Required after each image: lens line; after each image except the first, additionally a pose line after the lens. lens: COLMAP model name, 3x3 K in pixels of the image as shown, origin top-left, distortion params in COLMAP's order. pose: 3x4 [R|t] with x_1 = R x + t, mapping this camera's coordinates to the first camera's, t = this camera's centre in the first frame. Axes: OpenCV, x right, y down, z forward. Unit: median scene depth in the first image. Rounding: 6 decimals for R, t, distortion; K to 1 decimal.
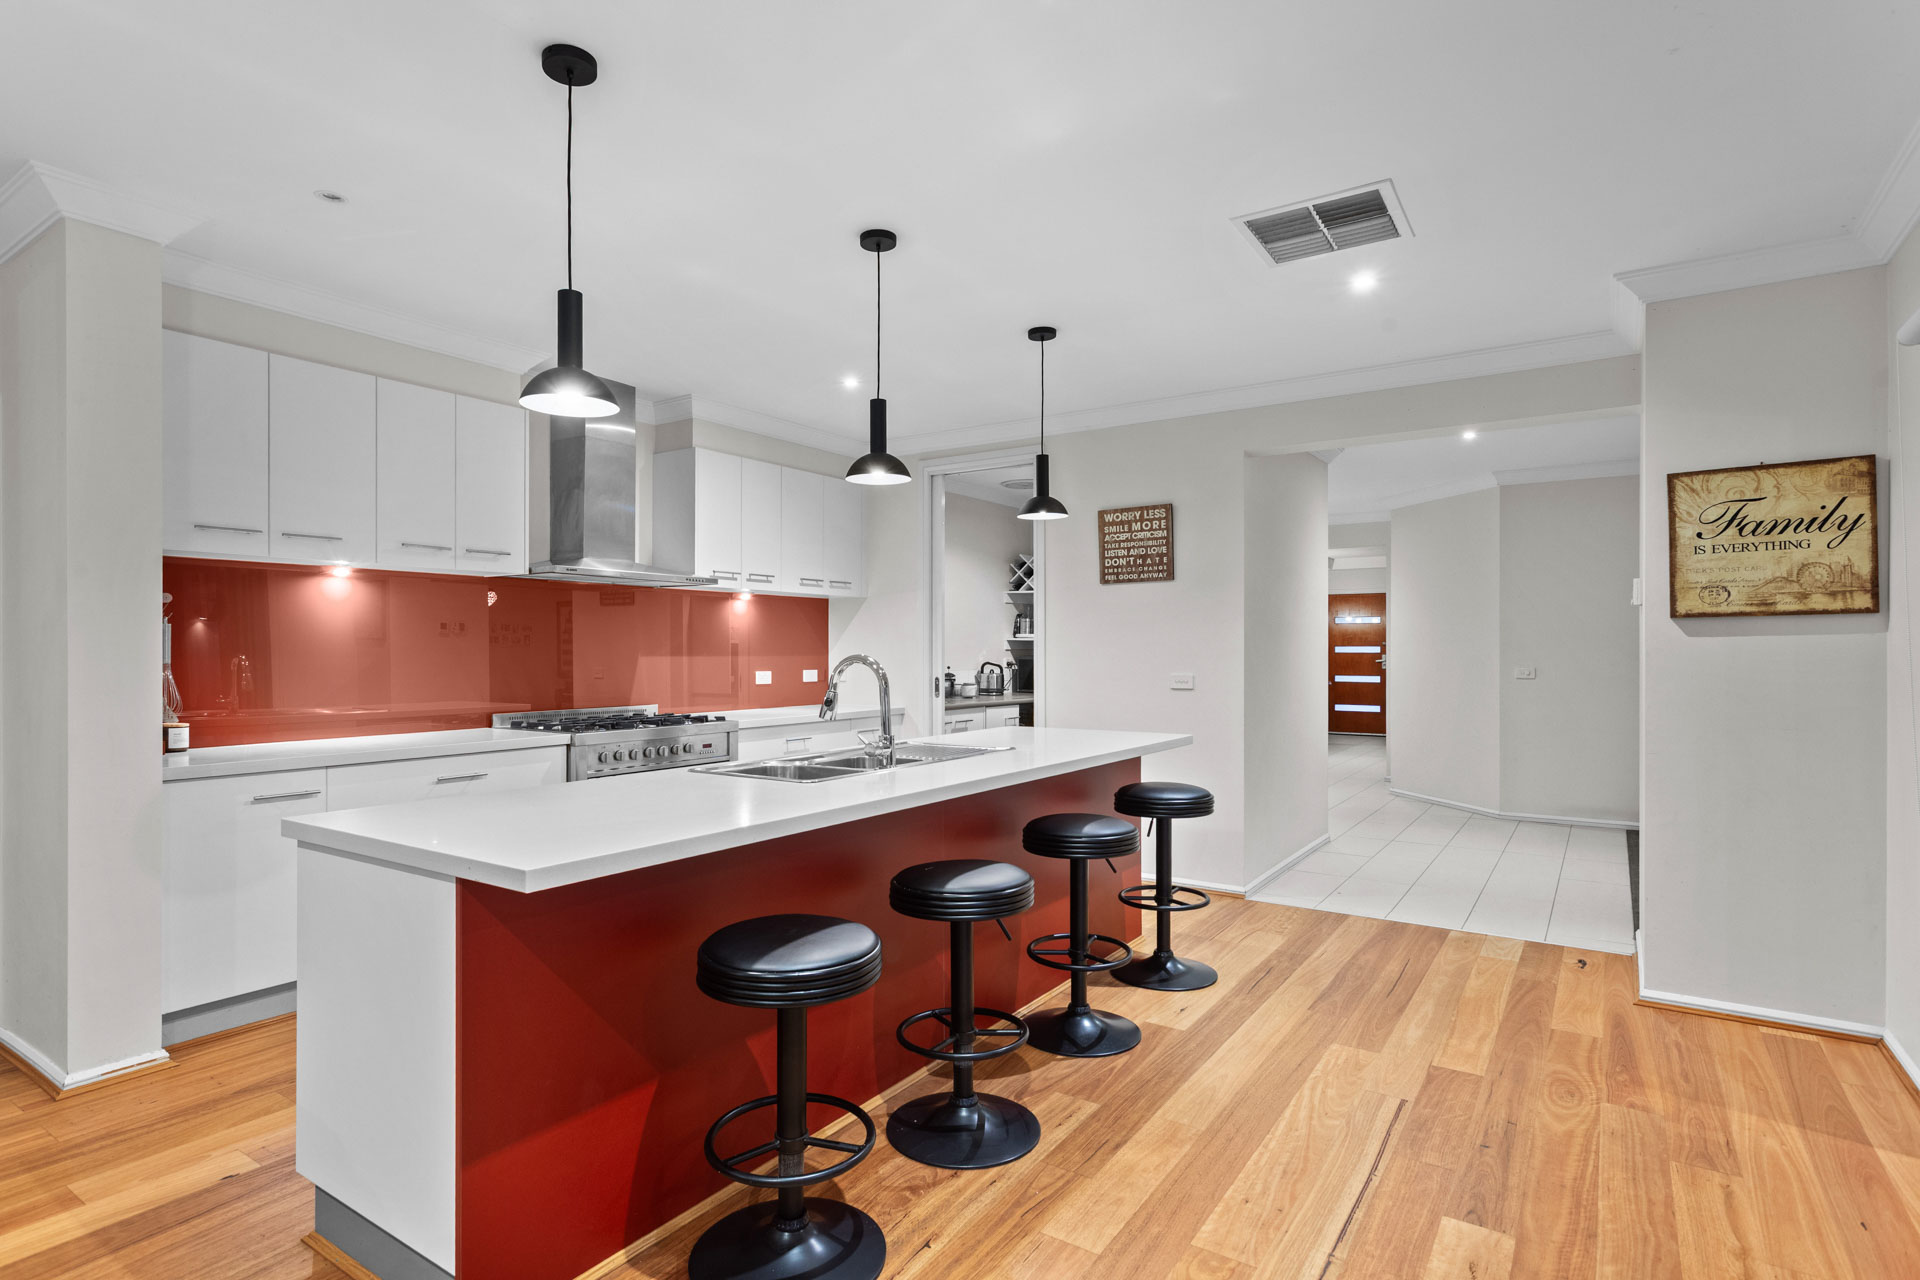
lens RADIAL K [[941.9, 0, 839.3], [0, 941.9, 652.4], [0, 0, 1]] dist [0.012394, 0.000152]
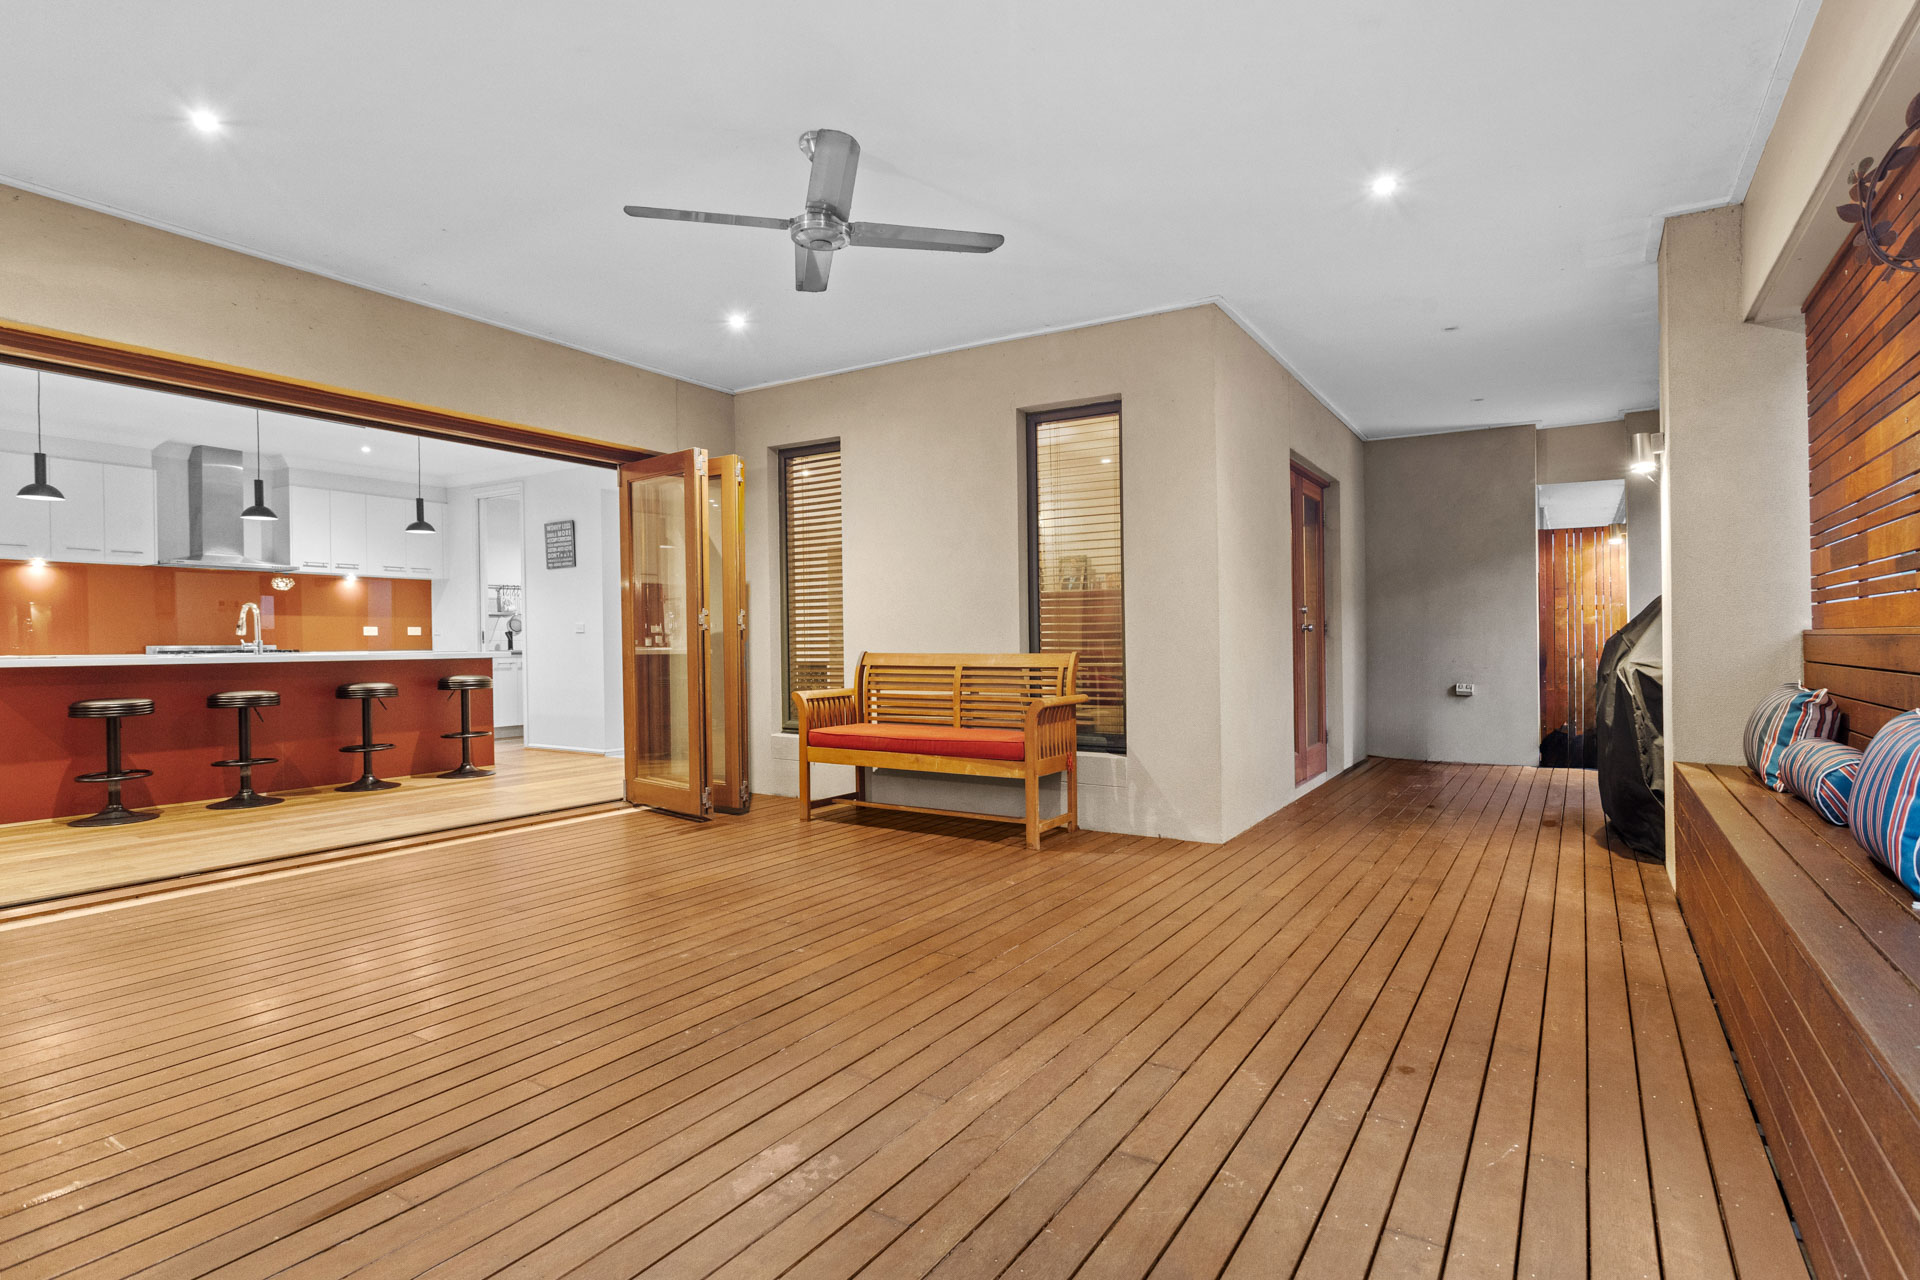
lens RADIAL K [[1015.4, 0, 910.7], [0, 1015.4, 648.0], [0, 0, 1]] dist [0.004983, 0.000679]
pose [[0.998646, -0.008141, 0.051381, 1.149389], [0.008080, 0.999966, 0.001391, 0.095515], [-0.051391, -0.000974, 0.998678, -1.121379]]
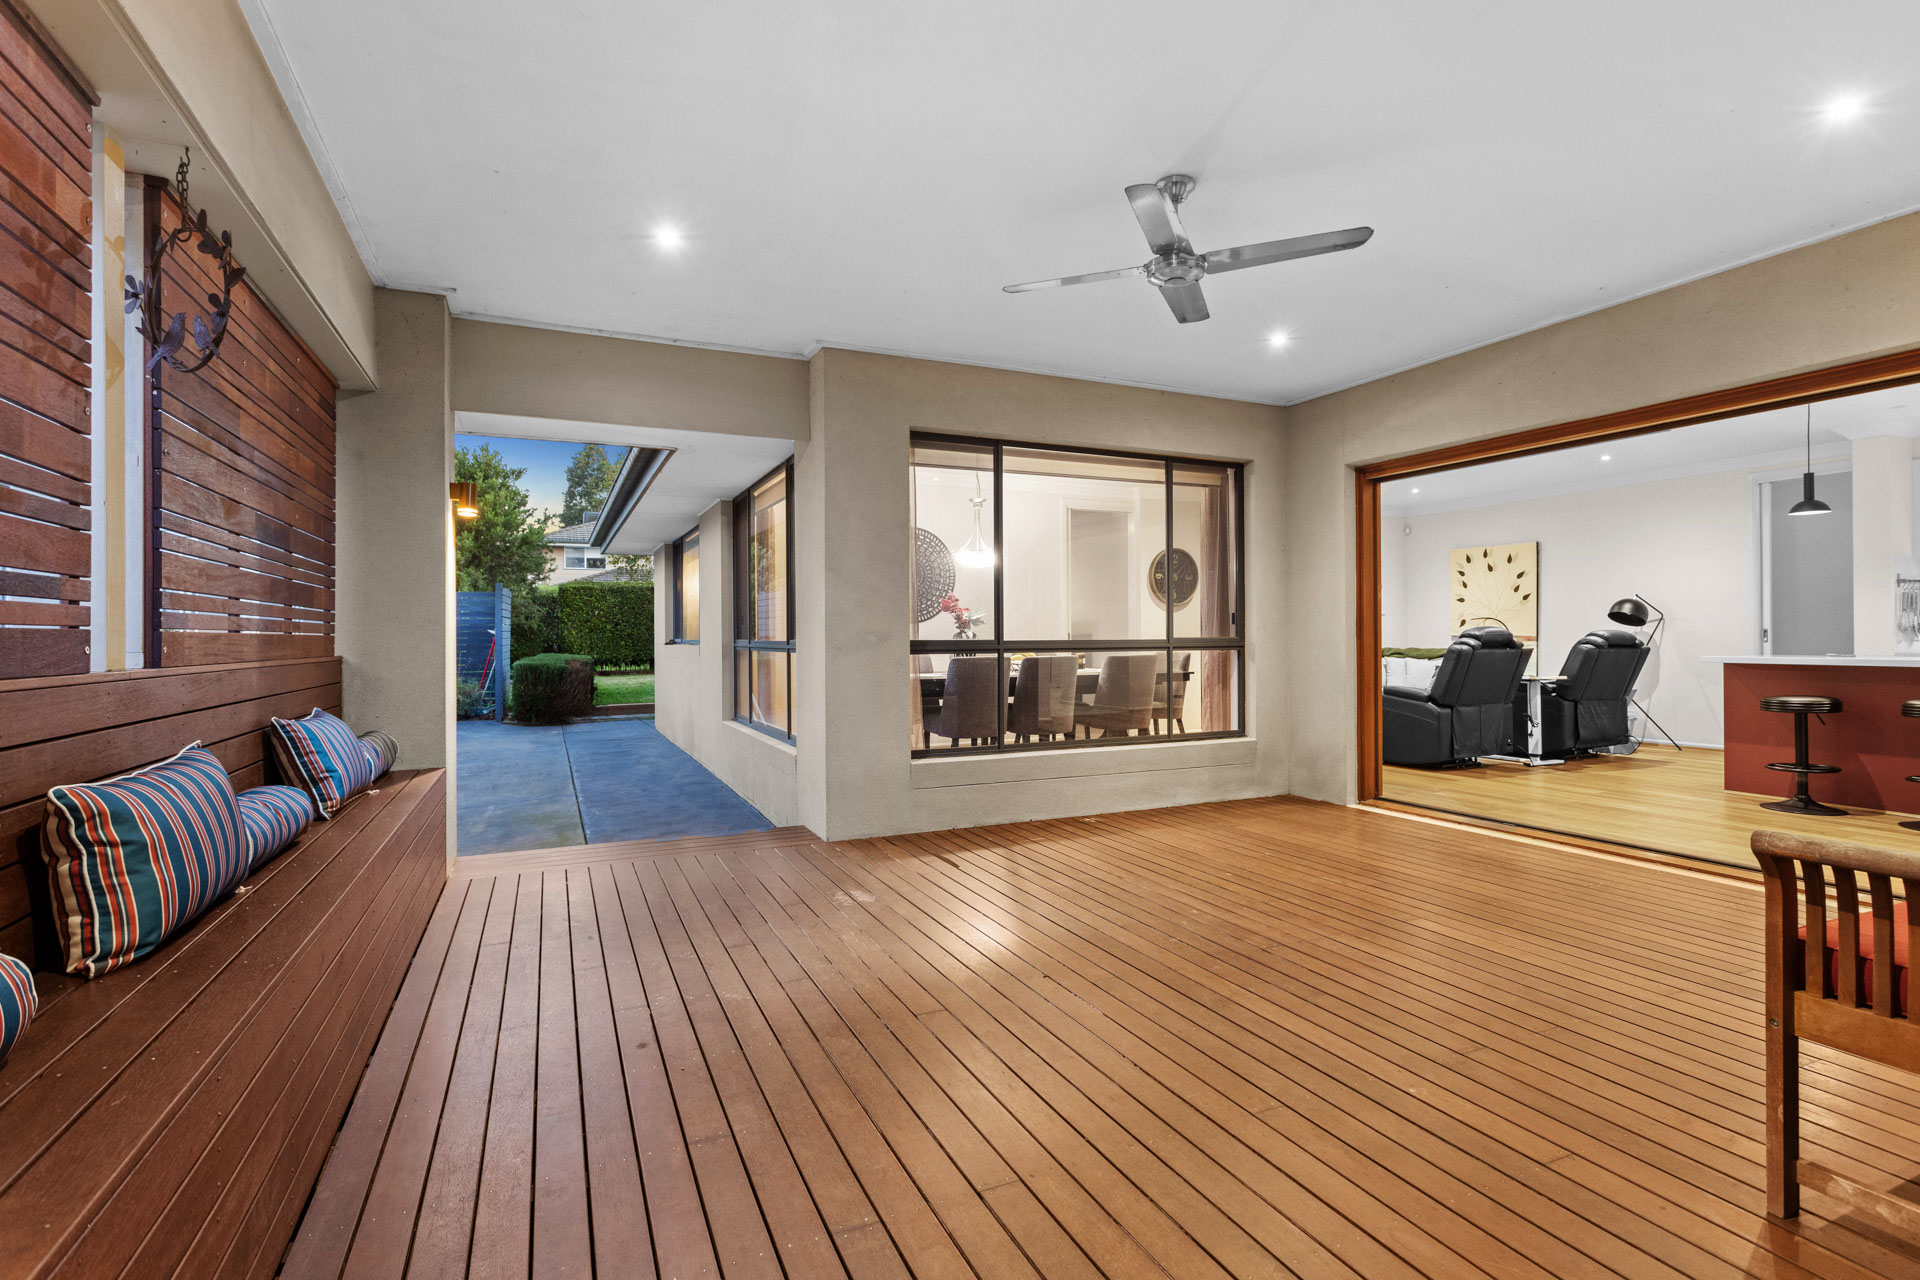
lens RADIAL K [[921.0, 0, 999.2], [0, 921.0, 630.8], [0, 0, 1]] dist [-0.004441, 0.001066]
pose [[-0.459791, -0.004172, -0.888017, 1.984354], [-0.001437, 0.999991, -0.003954, 0.066646], [0.888026, -0.000542, -0.459793, 0.064945]]
